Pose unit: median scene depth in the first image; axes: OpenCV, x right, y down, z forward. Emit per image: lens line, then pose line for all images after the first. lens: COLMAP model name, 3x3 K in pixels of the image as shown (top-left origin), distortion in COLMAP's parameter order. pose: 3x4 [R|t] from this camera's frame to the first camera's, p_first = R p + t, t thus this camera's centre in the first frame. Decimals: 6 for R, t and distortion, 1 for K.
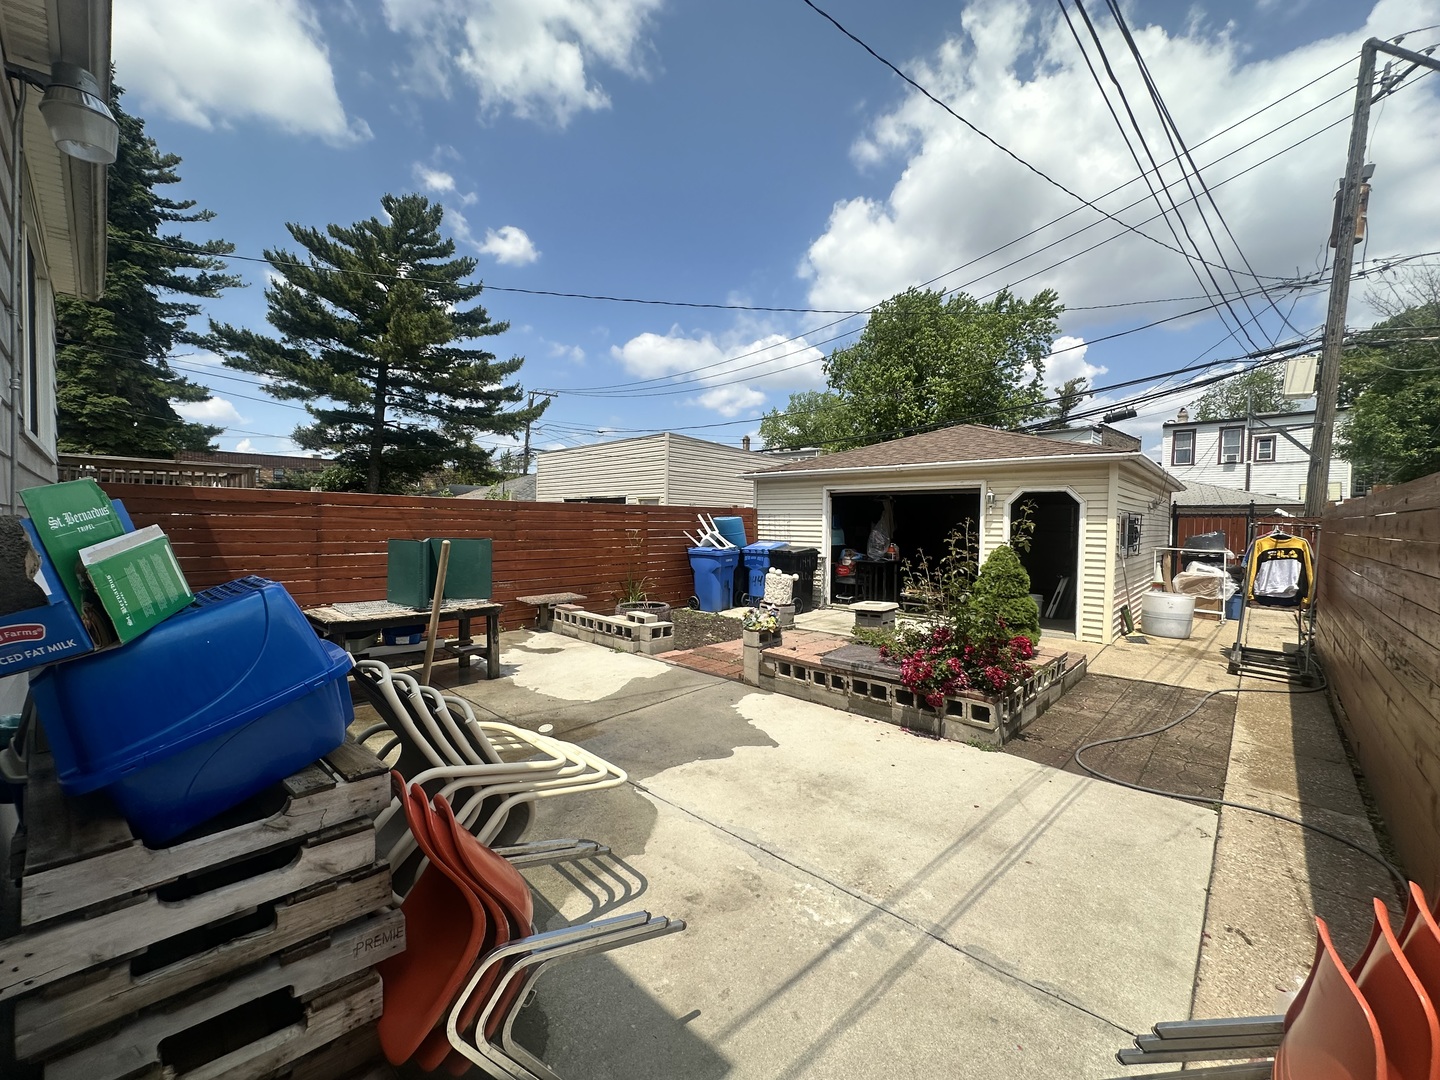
lens RADIAL K [[575.3, 0, 716.9], [0, 575.3, 536.7], [0, 0, 1]] dist [-0.001603, 0.000783]
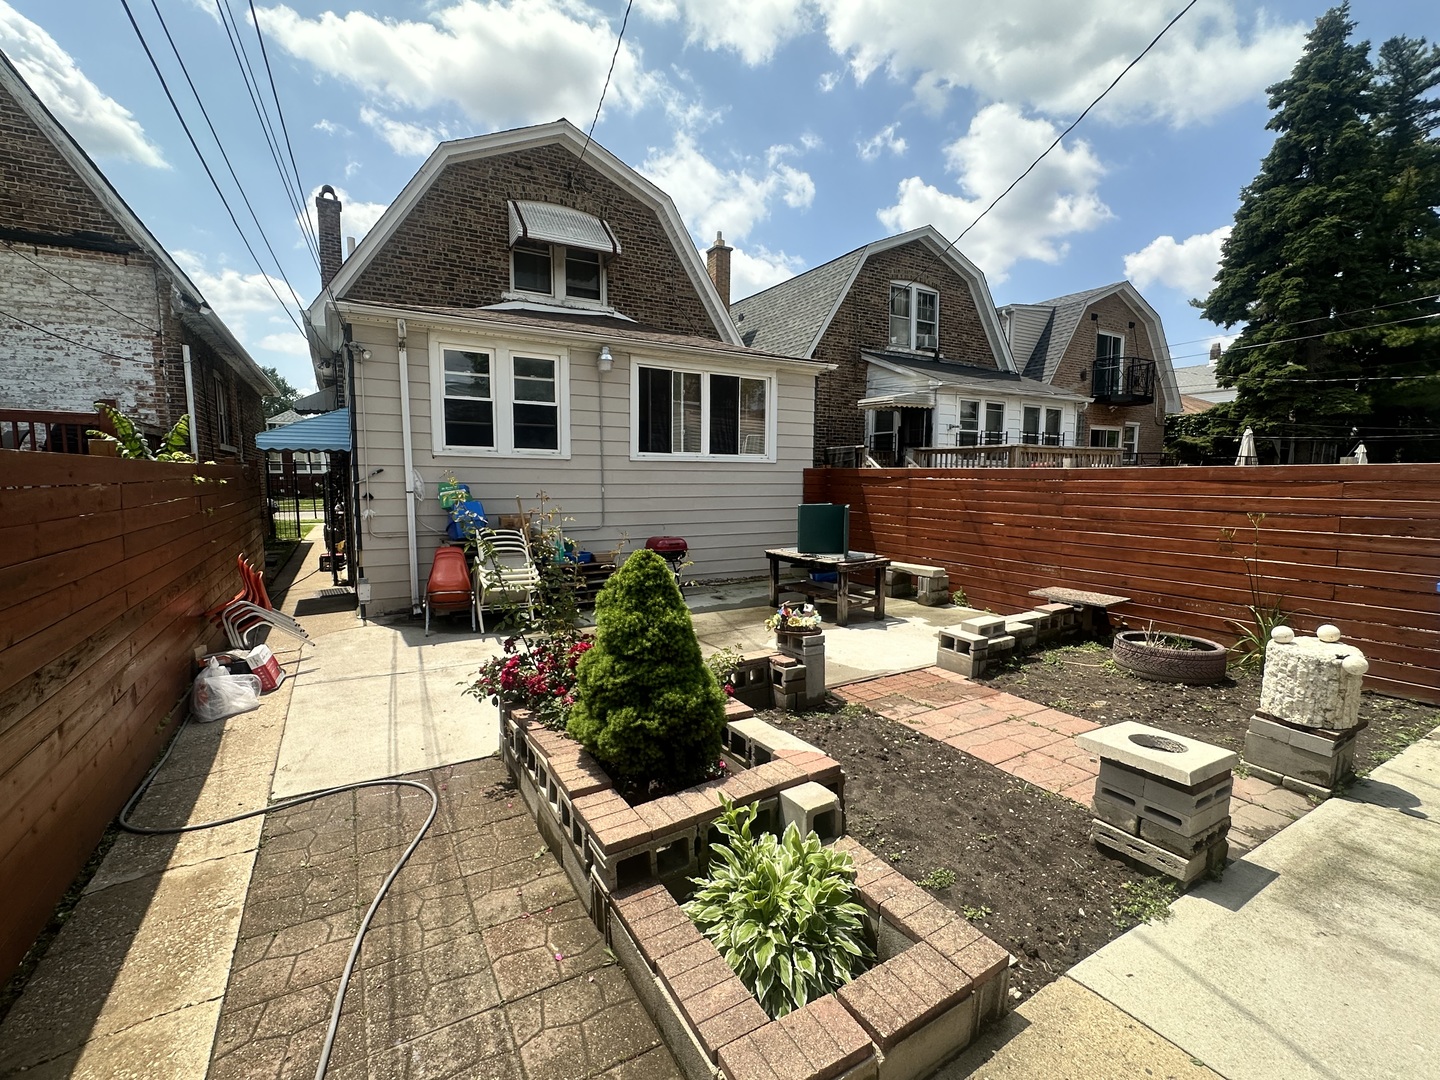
lens RADIAL K [[629.7, 0, 718.1], [0, 629.7, 540.4], [0, 0, 1]] dist [-0.008447, 0.000041]
pose [[-0.265202, 0.083988, -0.960528, 1.573385], [-0.032254, 0.994869, 0.095897, -0.074424], [0.963653, 0.056413, -0.261132, 1.888711]]
